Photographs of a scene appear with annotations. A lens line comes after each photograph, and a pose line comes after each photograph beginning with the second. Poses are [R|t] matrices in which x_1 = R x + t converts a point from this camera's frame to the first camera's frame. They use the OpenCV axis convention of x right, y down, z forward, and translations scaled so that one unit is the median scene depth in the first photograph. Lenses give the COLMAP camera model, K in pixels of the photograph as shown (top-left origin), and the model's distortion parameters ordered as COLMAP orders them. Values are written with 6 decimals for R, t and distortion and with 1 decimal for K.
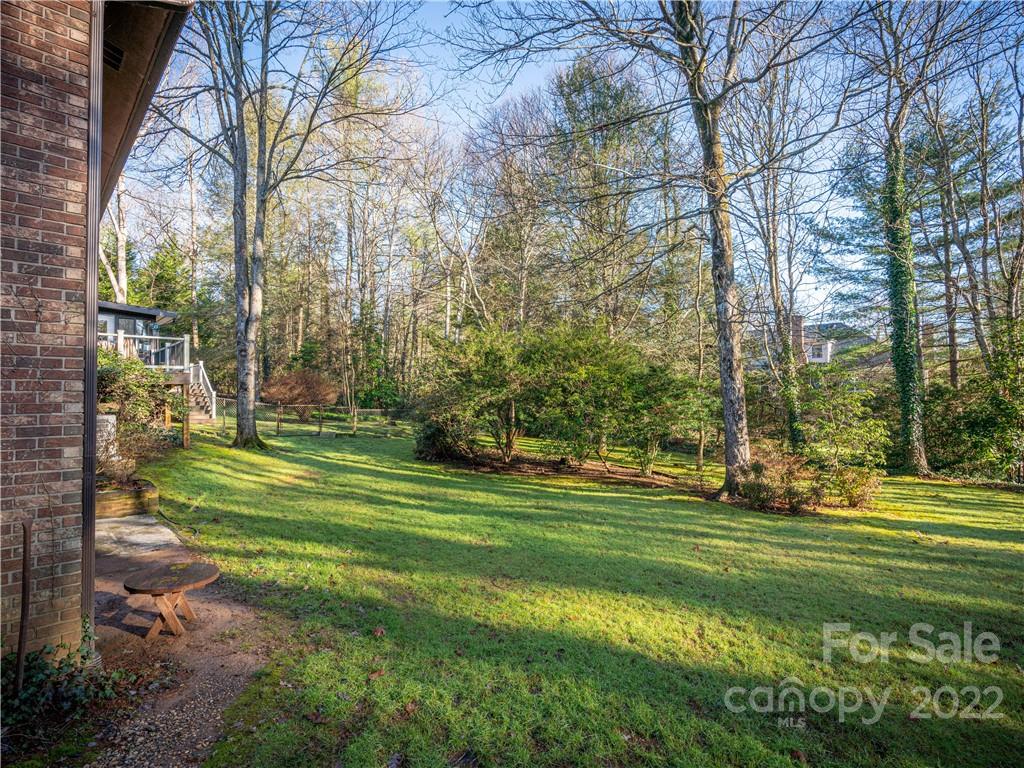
lens RADIAL K [[469.7, 0, 512.0], [0, 469.7, 384.0], [0, 0, 1]] dist [-0.002400, 0.004442]
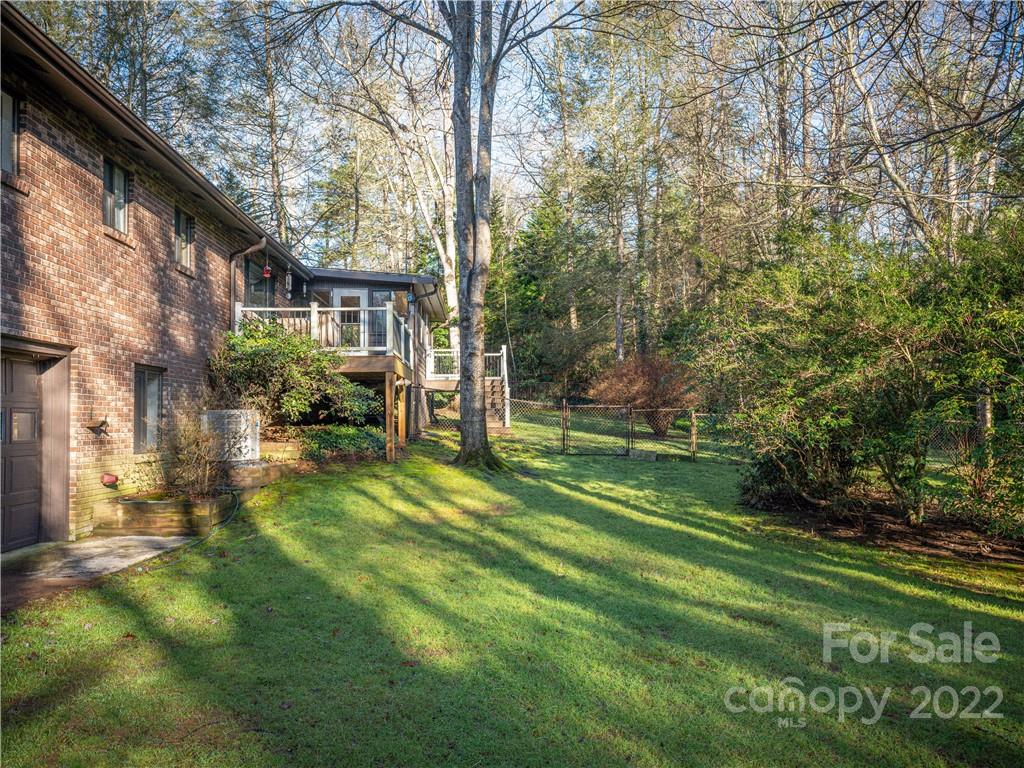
lens RADIAL K [[803.6, 0, 512.0], [0, 803.6, 384.0], [0, 0, 1]] dist [0.006448, 0.001166]
pose [[0.776105, -0.022800, -0.630191, 0.190671], [0.026035, 0.999653, -0.004104, 0.025879], [0.630066, -0.013222, 0.776429, 0.156510]]
